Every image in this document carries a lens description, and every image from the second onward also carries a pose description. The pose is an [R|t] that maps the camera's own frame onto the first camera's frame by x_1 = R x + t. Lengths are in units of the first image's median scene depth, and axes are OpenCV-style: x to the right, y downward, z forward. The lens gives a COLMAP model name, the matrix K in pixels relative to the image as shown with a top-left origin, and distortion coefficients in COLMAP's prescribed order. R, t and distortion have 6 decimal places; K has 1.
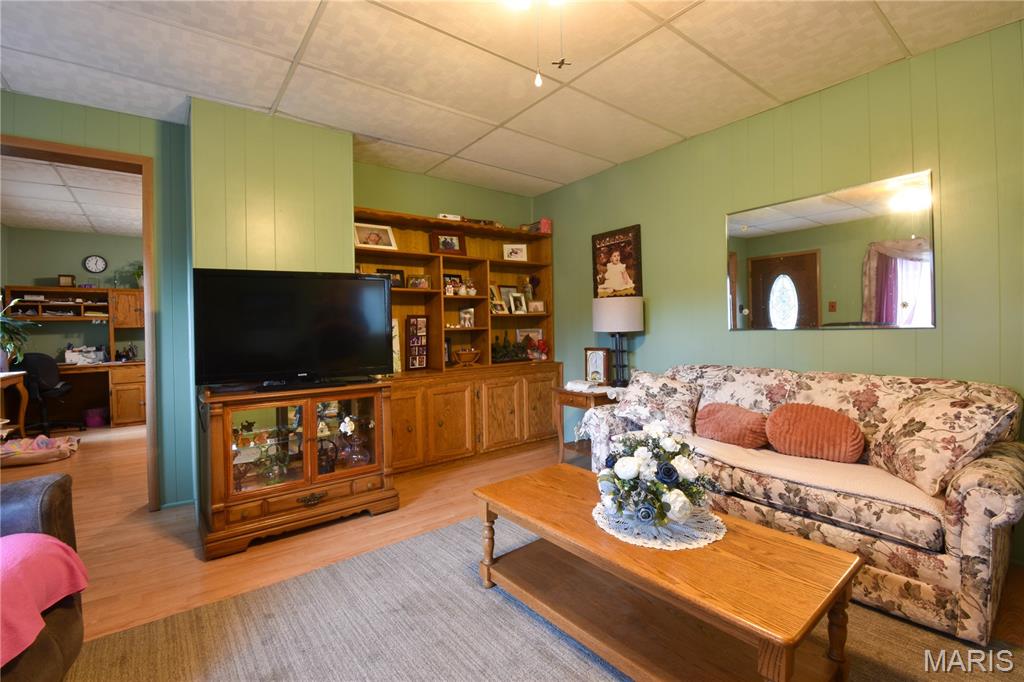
lens RADIAL K [[452.7, 0, 508.6], [0, 452.7, 340.4], [0, 0, 1]] dist [-0.011290, -0.003737]
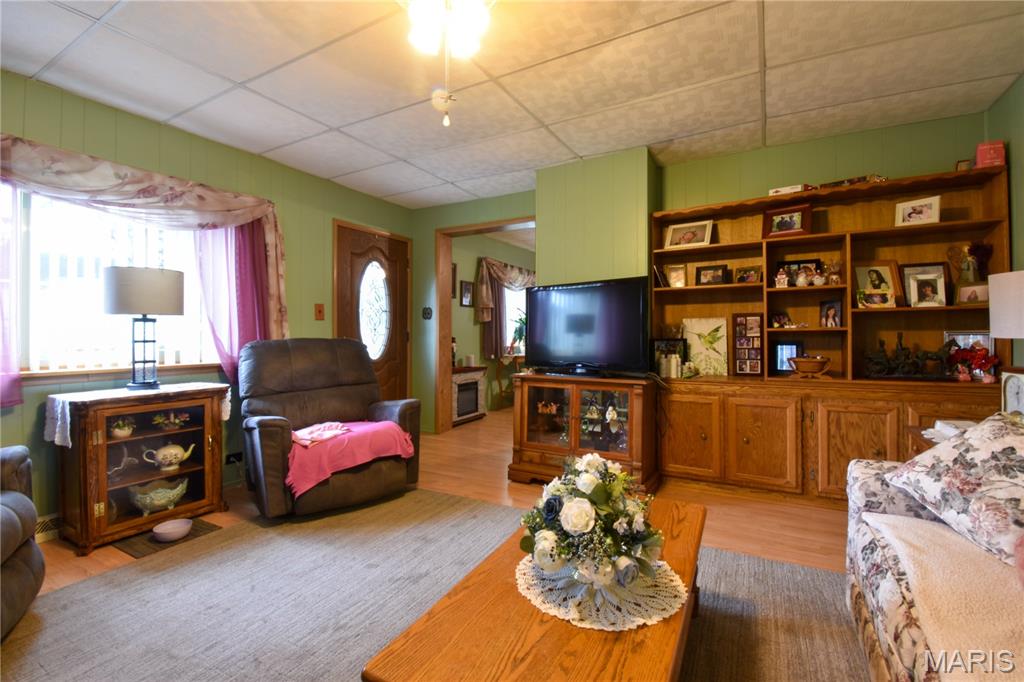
lens RADIAL K [[452.7, 0, 513.0], [0, 452.7, 338.8], [0, 0, 1]] dist [-0.011290, -0.003737]
pose [[0.380533, 0.026539, -0.924387, 0.432024], [-0.027245, 0.999476, 0.017479, -0.009552], [0.924366, 0.018534, 0.381056, 0.250231]]
